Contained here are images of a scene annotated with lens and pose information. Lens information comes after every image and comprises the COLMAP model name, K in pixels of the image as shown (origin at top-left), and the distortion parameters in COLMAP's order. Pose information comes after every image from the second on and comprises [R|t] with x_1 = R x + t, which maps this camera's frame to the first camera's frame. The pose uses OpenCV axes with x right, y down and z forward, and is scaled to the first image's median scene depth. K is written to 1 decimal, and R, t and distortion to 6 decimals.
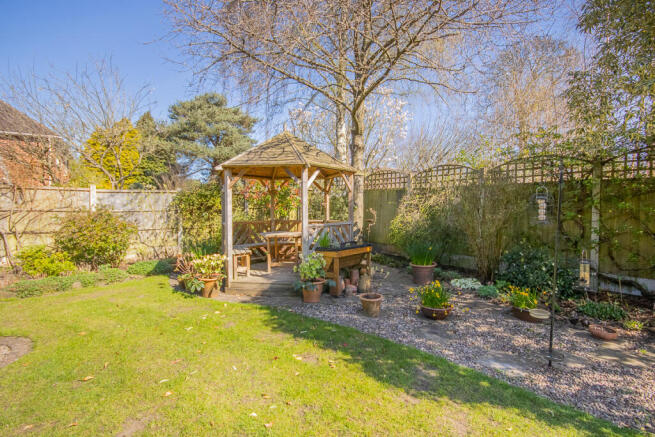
lens RADIAL K [[316.8, 0, 323.4], [0, 316.8, 214.7], [0, 0, 1]] dist [0.016978, -0.000608]
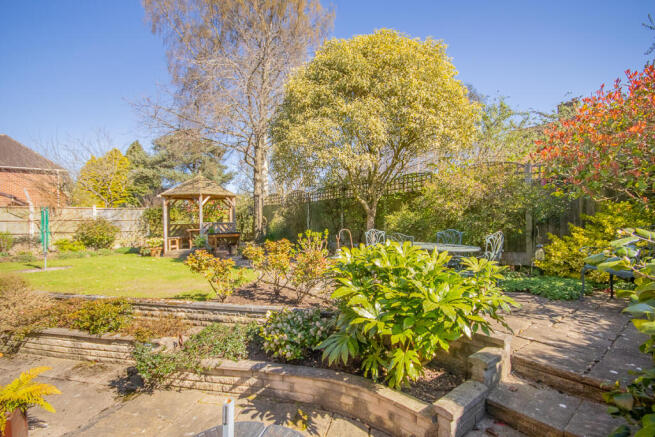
lens RADIAL K [[316.8, 0, 330.9], [0, 316.8, 224.0], [0, 0, 1]] dist [0.016978, -0.000608]
pose [[0.999285, -0.018608, 0.032909, 0.553577], [0.019340, 0.999569, -0.022073, 0.078809], [-0.032484, 0.022694, 0.999215, -0.850943]]
